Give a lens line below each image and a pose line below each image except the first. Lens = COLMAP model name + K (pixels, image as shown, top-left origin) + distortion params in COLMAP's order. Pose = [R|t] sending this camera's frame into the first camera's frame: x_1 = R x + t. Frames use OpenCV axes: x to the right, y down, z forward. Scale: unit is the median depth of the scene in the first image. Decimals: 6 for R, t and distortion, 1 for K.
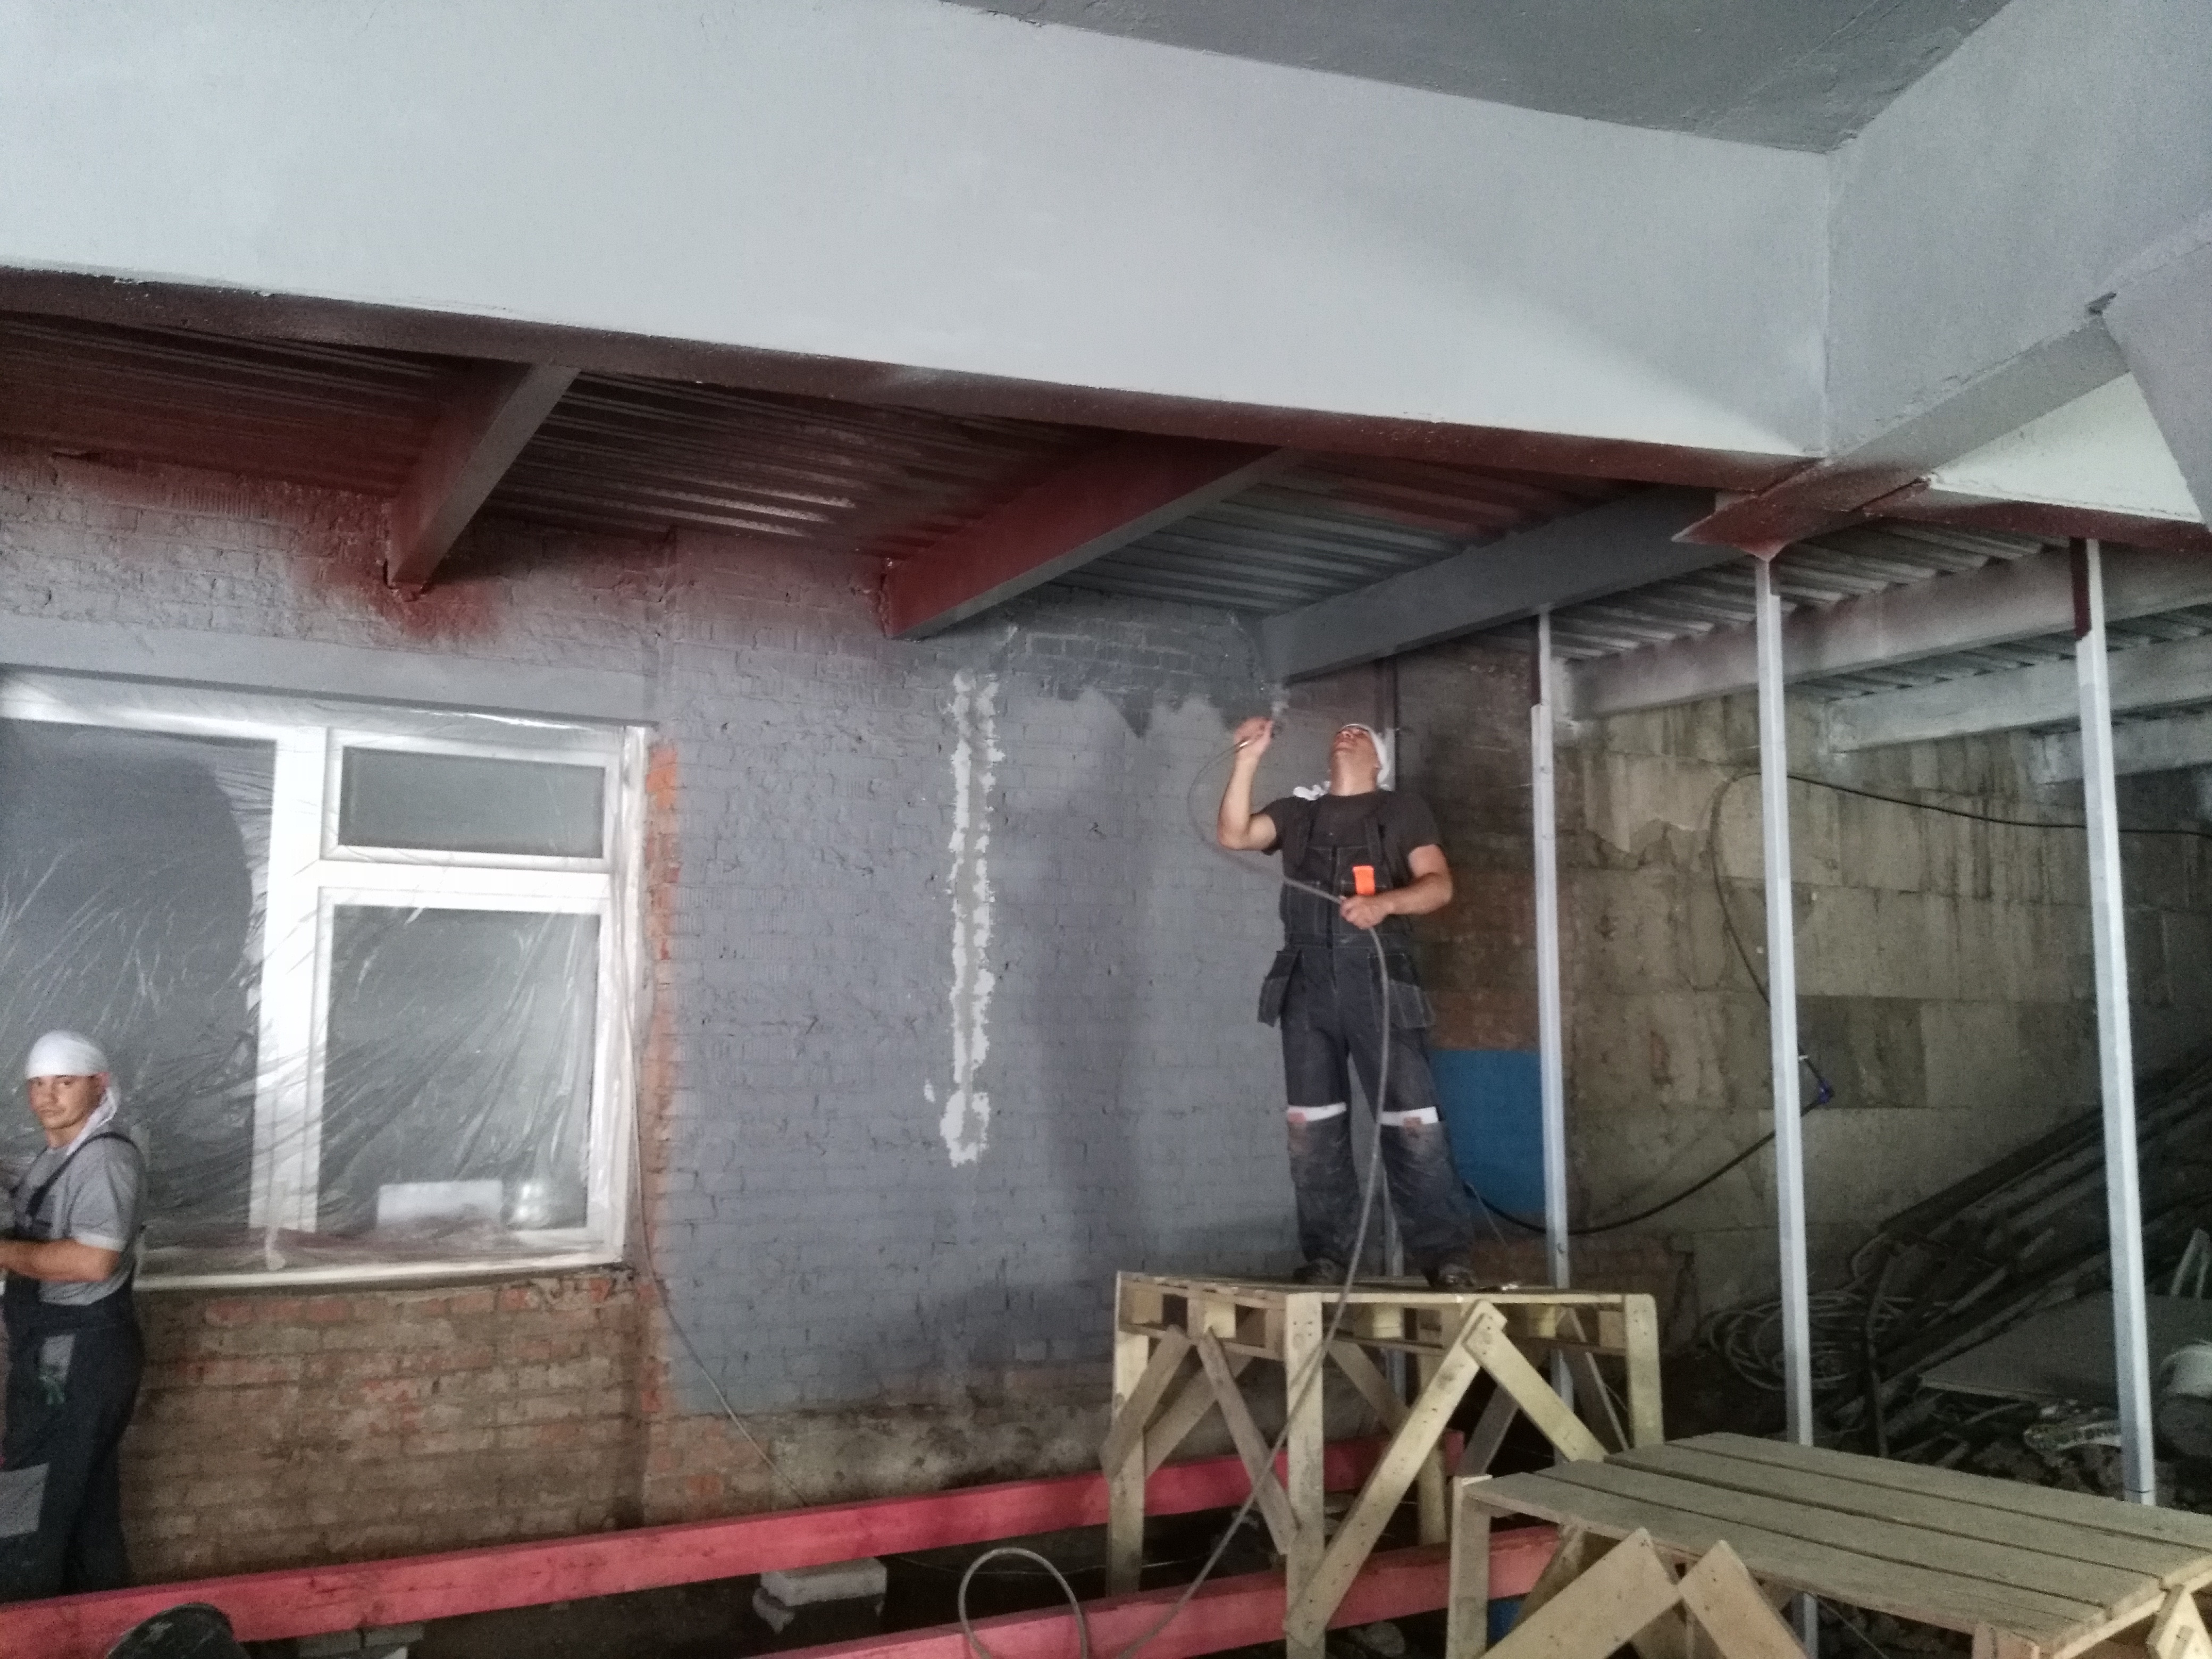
lens RADIAL K [[1809.9, 0, 1106.0], [0, 1809.9, 829.5], [0, 0, 1]] dist [0.164088, -0.327177]
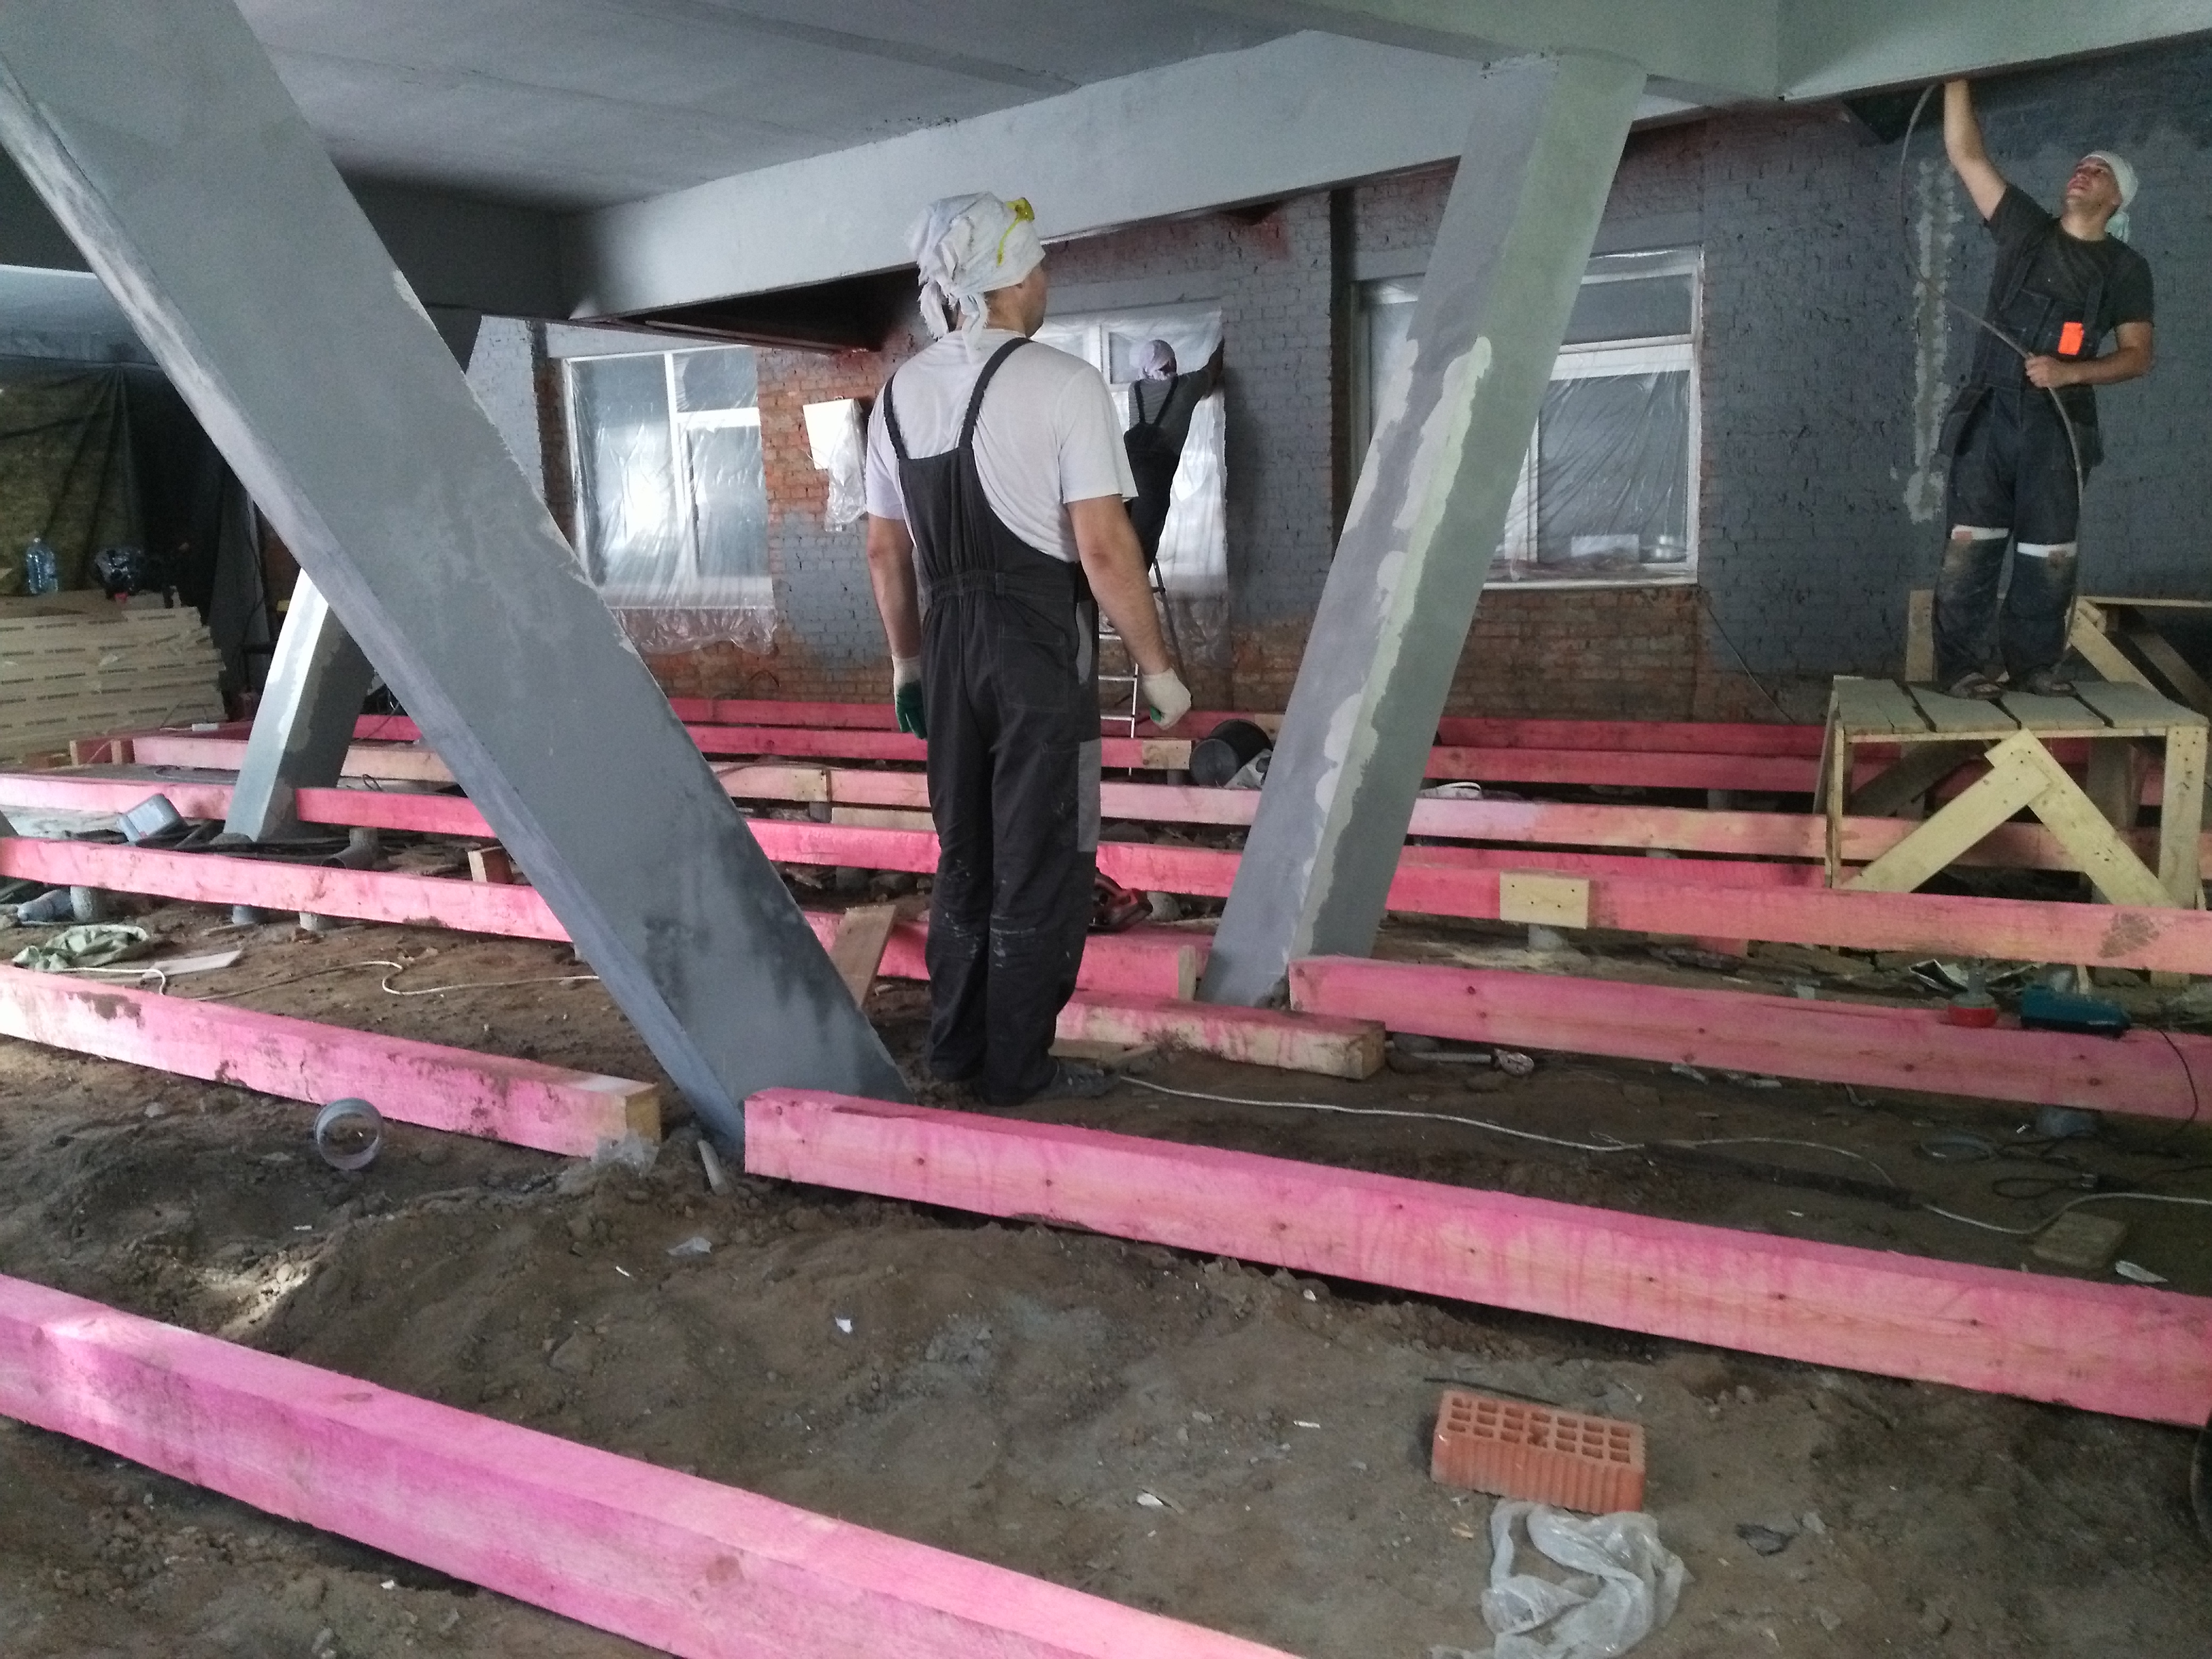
lens RADIAL K [[1809.9, 0, 1106.0], [0, 1809.9, 829.5], [0, 0, 1]] dist [0.164088, -0.327177]
pose [[0.516229, 0.121736, -0.847754, 0.885718], [0.142782, 0.963761, 0.225339, -0.002381], [0.844465, -0.237371, 0.480140, -0.307753]]
